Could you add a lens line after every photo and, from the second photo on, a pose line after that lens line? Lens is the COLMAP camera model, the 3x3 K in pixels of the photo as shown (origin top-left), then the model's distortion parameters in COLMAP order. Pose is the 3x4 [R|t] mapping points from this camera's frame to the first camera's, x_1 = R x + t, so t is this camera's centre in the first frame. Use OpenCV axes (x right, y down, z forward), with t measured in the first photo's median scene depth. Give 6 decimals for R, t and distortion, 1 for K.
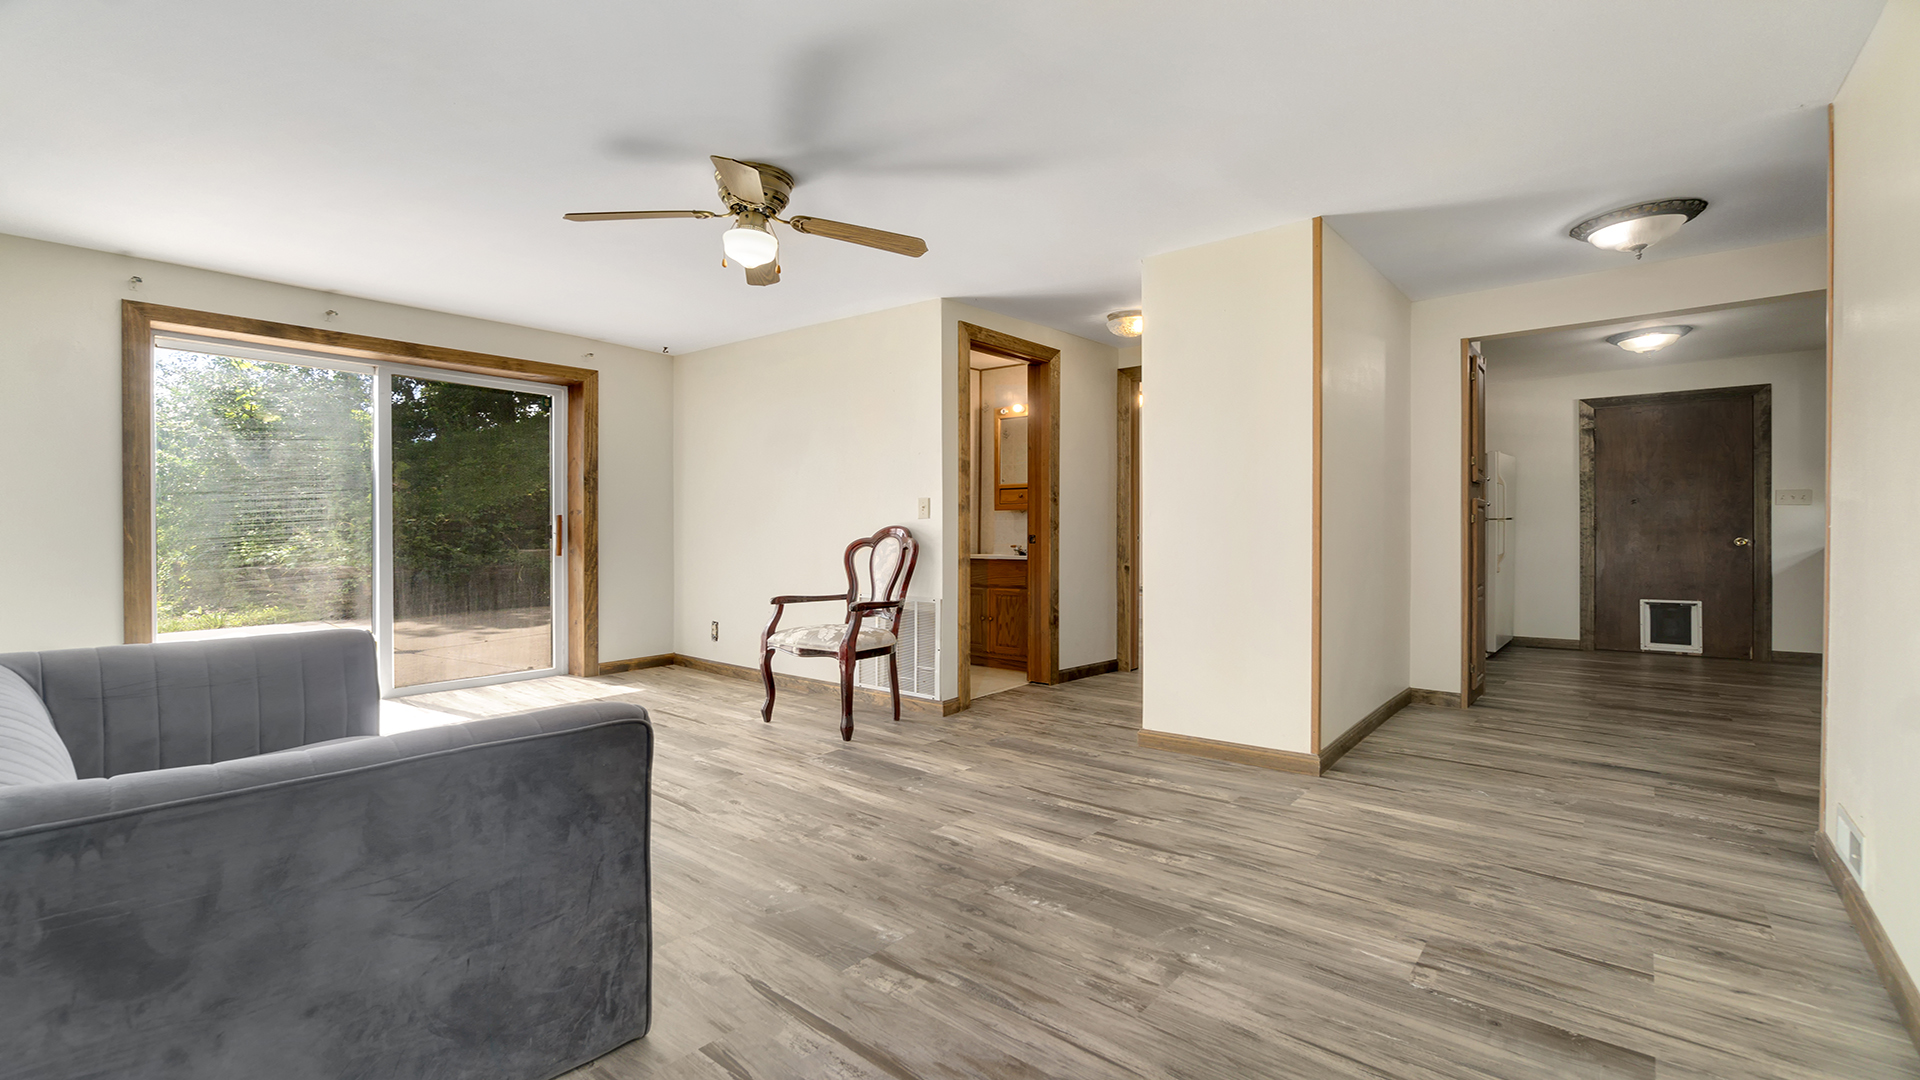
lens RADIAL K [[843.7, 0, 948.9], [0, 843.7, 541.8], [0, 0, 1]] dist [-0.007562, 0.002382]
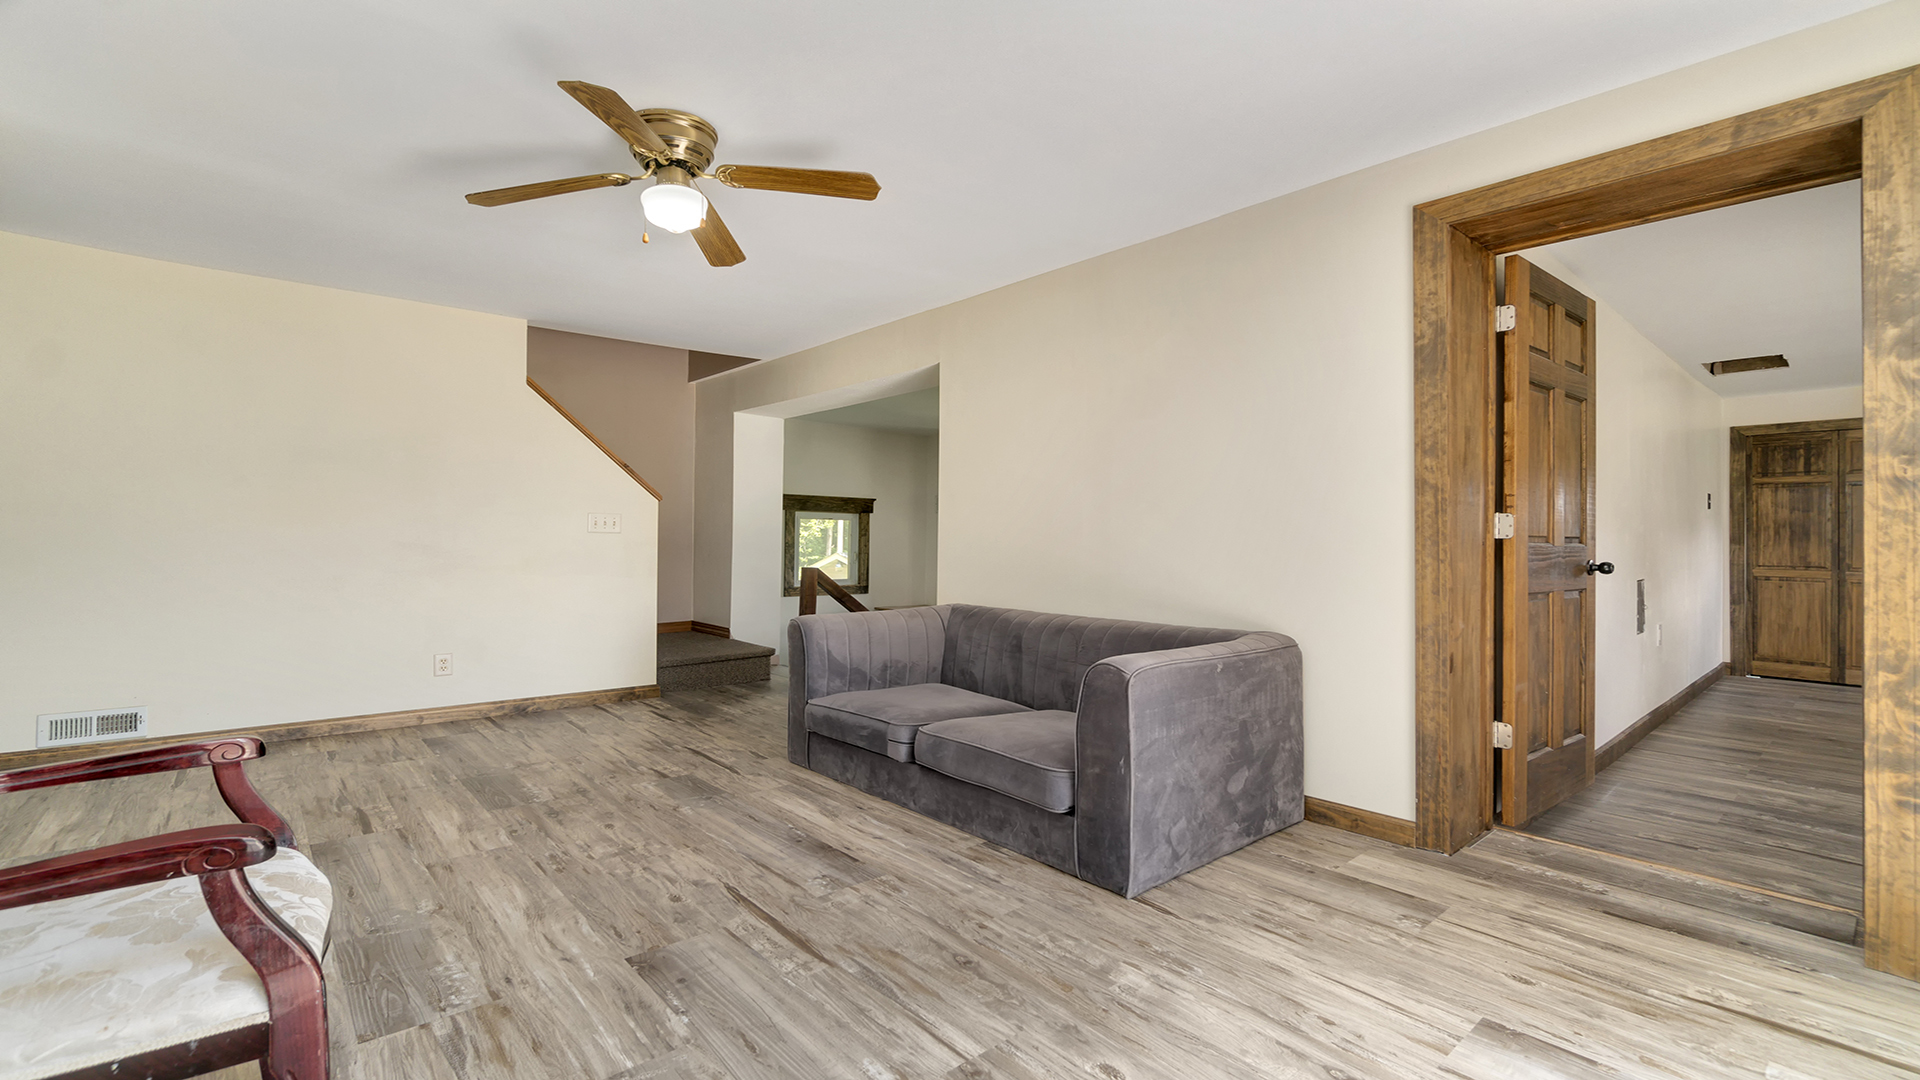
lens RADIAL K [[843.7, 0, 957.6], [0, 843.7, 528.9], [0, 0, 1]] dist [-0.007562, 0.002382]
pose [[-0.987822, -0.000295, 0.155586, -0.617032], [0.000688, 0.999980, 0.006265, -0.027906], [-0.155585, 0.006296, -0.987802, 1.690728]]
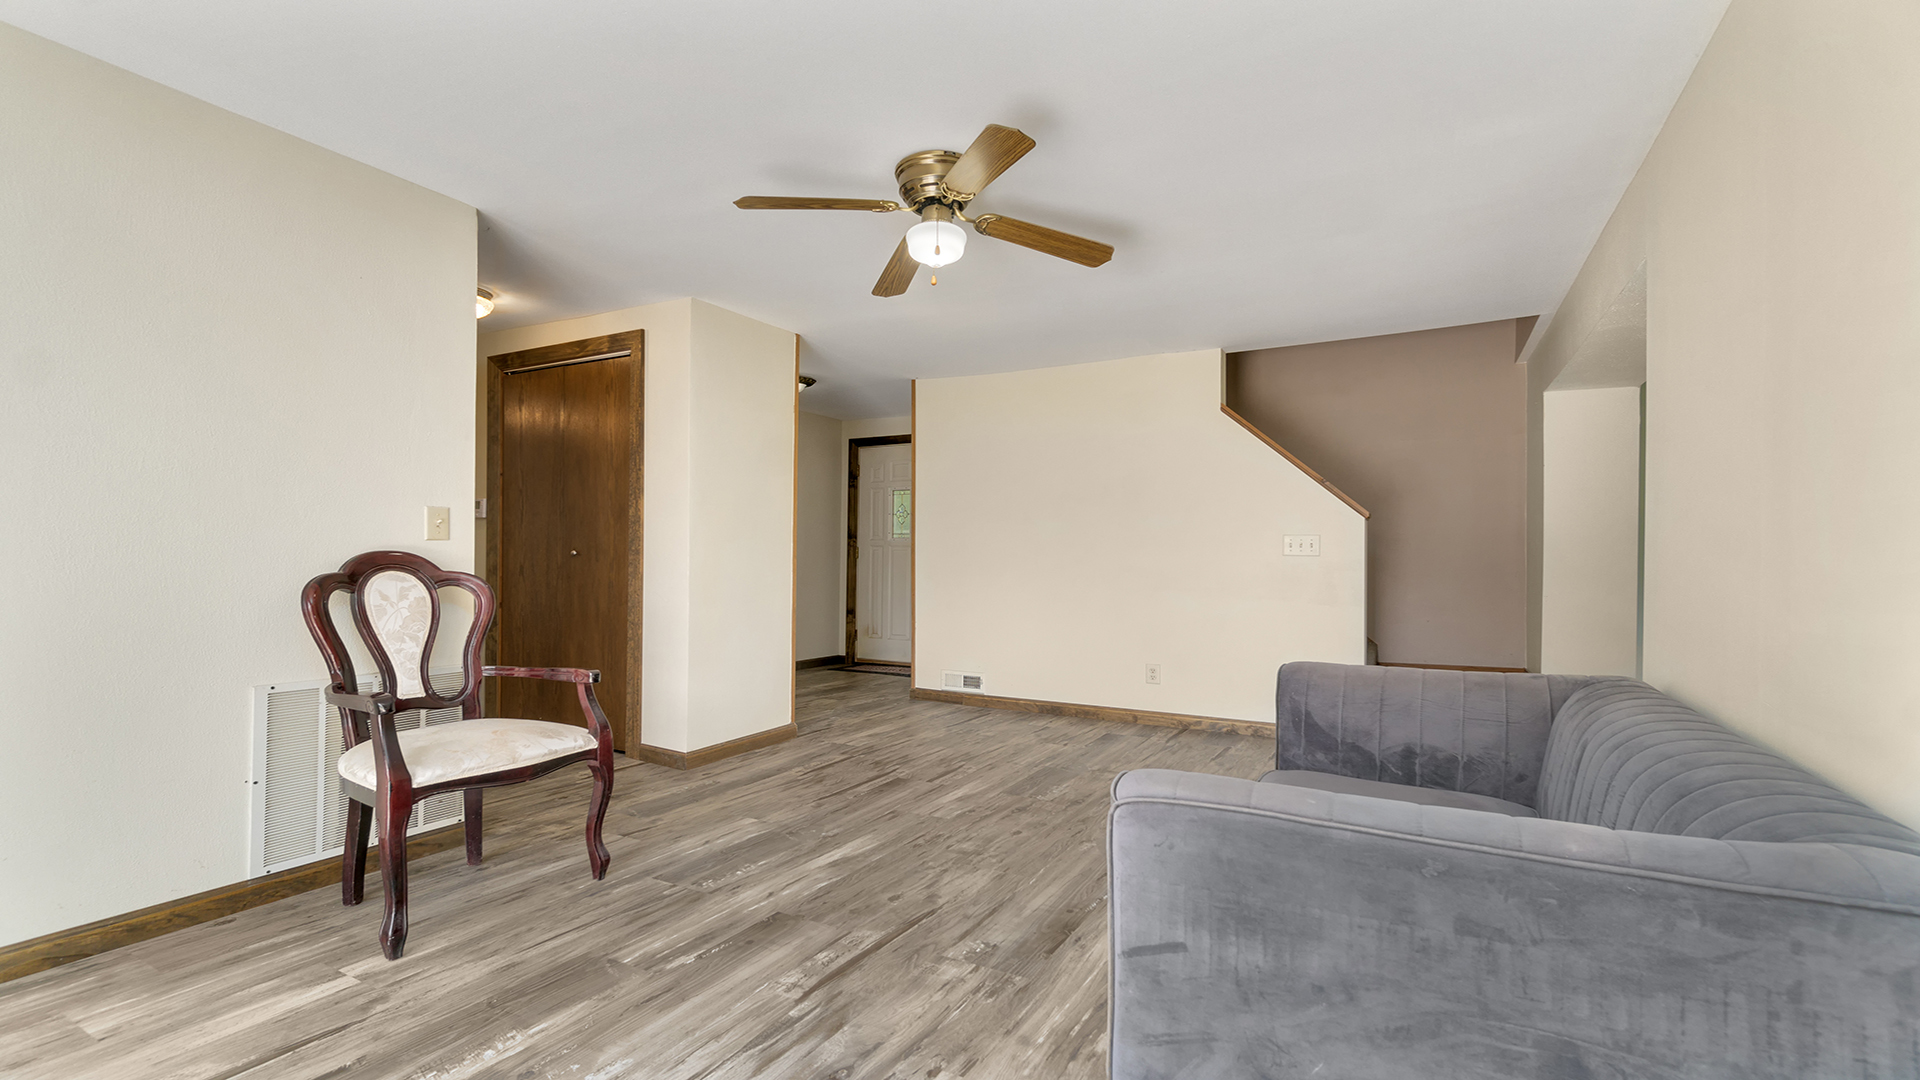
lens RADIAL K [[843.7, 0, 950.1], [0, 843.7, 553.1], [0, 0, 1]] dist [-0.007562, 0.002382]
pose [[-0.188493, 0.006651, 0.982052, -1.050129], [0.013309, 0.999903, -0.004218, -0.017366], [-0.981984, 0.012275, -0.188563, 1.085991]]
